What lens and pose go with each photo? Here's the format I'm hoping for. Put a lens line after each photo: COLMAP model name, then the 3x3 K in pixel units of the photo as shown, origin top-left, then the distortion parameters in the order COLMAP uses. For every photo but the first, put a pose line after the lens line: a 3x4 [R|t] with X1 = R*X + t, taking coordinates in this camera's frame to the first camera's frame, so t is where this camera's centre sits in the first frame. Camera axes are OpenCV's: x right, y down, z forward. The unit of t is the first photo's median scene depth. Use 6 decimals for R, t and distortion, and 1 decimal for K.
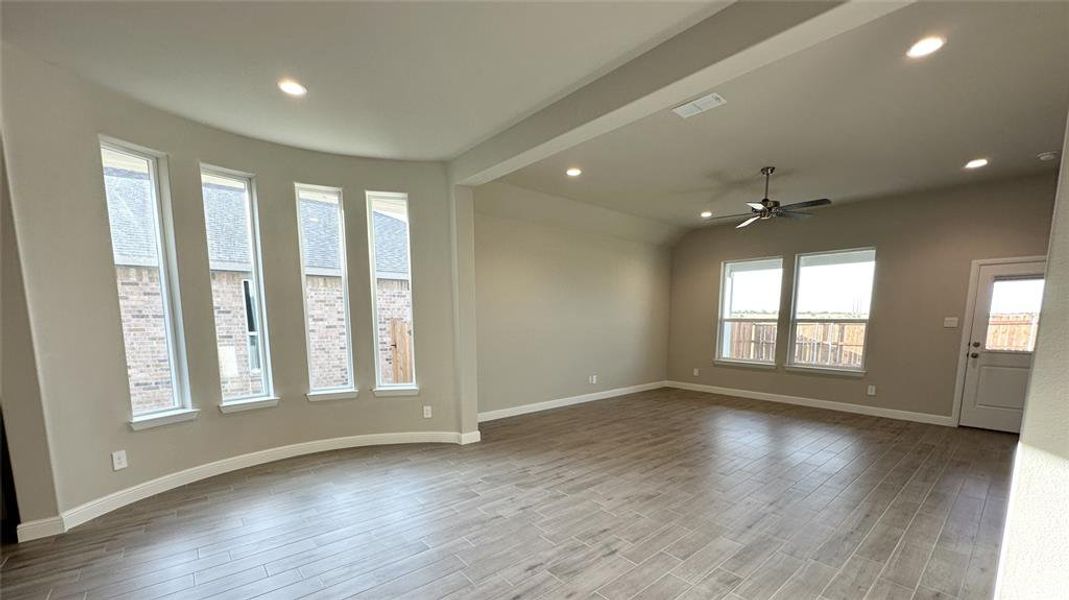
lens RADIAL K [[422.9, 0, 540.7], [0, 422.9, 369.2], [0, 0, 1]] dist [-0.002691, 0.000227]
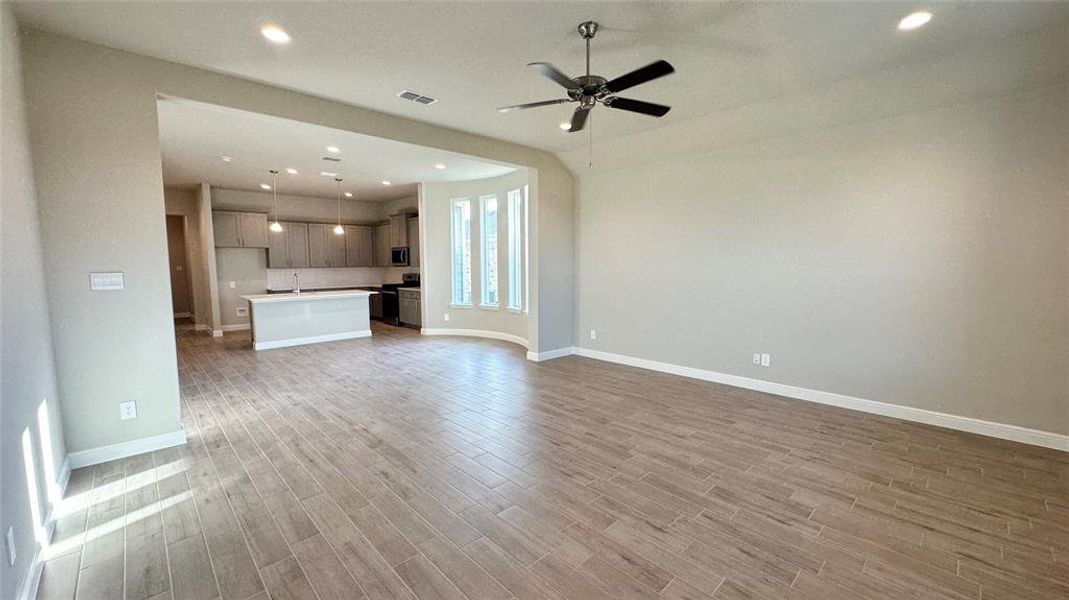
lens RADIAL K [[422.9, 0, 532.1], [0, 422.9, 301.1], [0, 0, 1]] dist [-0.002691, 0.000227]
pose [[0.054797, 0.091028, -0.994340, 0.978310], [-0.117800, 0.989471, 0.084091, -0.102594], [0.991524, 0.112525, 0.064943, 0.777832]]
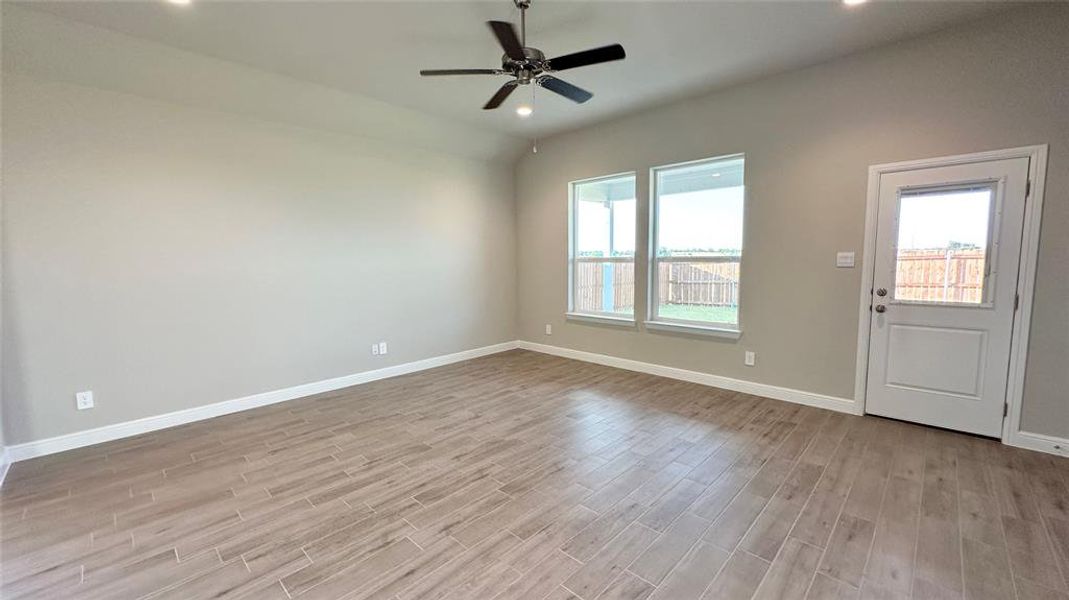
lens RADIAL K [[422.9, 0, 535.8], [0, 422.9, 295.1], [0, 0, 1]] dist [-0.002691, 0.000227]
pose [[0.995443, -0.022354, 0.092707, 0.412071], [0.025631, 0.999083, -0.034306, -0.043358], [-0.091855, 0.036526, 0.995102, 0.373670]]
